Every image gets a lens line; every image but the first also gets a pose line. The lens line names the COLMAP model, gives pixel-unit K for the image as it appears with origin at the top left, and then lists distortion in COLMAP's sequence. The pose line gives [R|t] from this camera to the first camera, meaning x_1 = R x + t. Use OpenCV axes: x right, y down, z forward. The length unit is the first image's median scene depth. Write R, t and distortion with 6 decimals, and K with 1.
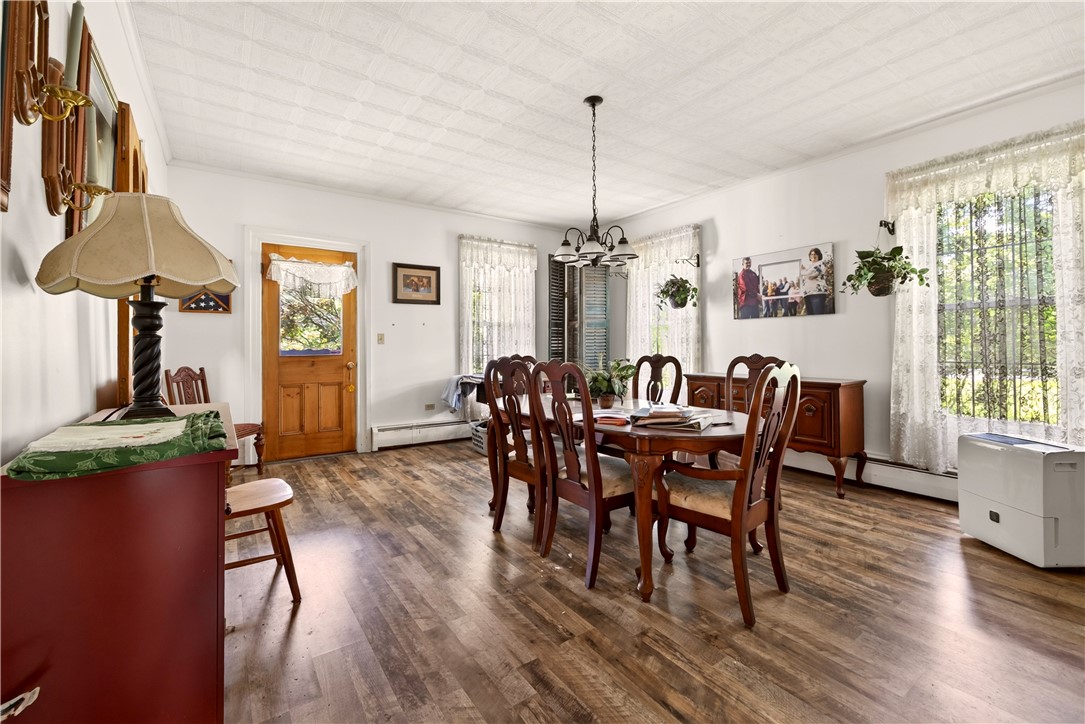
lens RADIAL K [[456.5, 0, 541.1], [0, 456.5, 350.8], [0, 0, 1]] dist [0.001678, 0.000056]
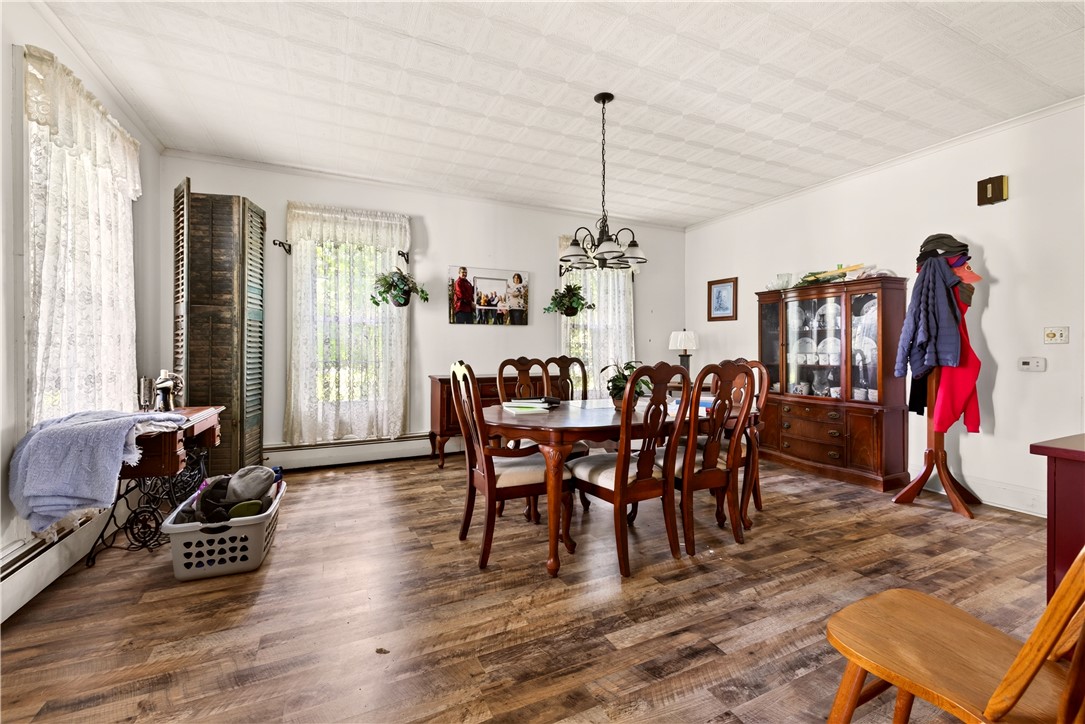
lens RADIAL K [[456.5, 0, 541.1], [0, 456.5, 350.8], [0, 0, 1]] dist [0.001678, 0.000056]
pose [[0.160720, 0.003069, 0.986995, -0.711531], [0.008368, 0.999955, -0.004472, -0.000351], [-0.986965, 0.008978, 0.160687, 0.788697]]
